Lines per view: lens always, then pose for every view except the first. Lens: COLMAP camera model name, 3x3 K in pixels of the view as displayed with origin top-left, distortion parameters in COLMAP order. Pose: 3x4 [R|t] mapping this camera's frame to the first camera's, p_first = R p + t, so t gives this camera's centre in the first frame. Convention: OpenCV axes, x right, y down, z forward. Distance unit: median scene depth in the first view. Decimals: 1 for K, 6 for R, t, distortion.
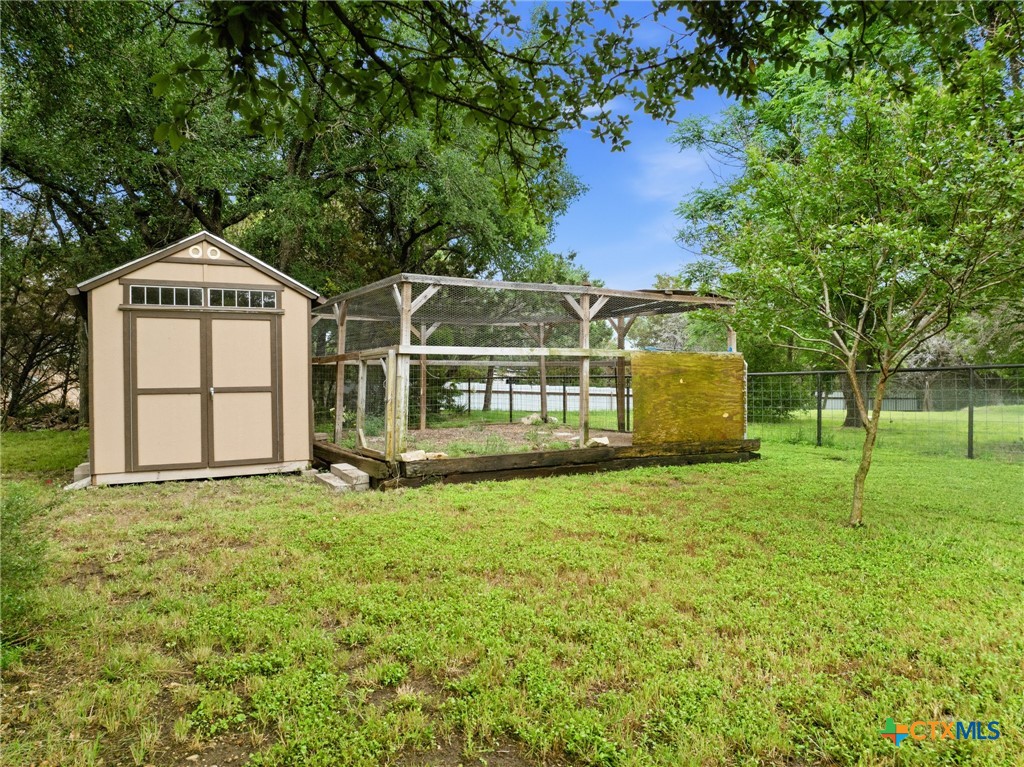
lens RADIAL K [[720.1, 0, 494.2], [0, 720.1, 382.5], [0, 0, 1]] dist [-0.033873, 0.024946]
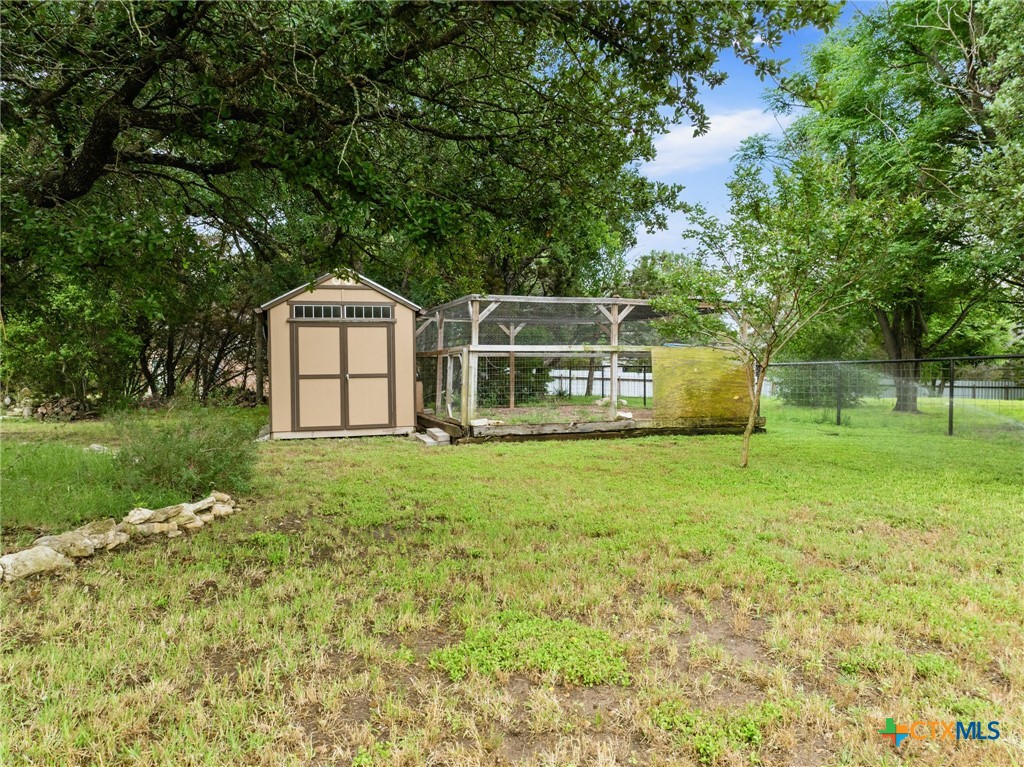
lens RADIAL K [[720.1, 0, 508.3], [0, 720.1, 383.2], [0, 0, 1]] dist [-0.033873, 0.024946]
pose [[0.984029, 0.003948, -0.177962, 0.179877], [-0.000734, 0.999835, 0.018123, -0.001475], [0.178004, -0.017703, 0.983870, -0.361507]]
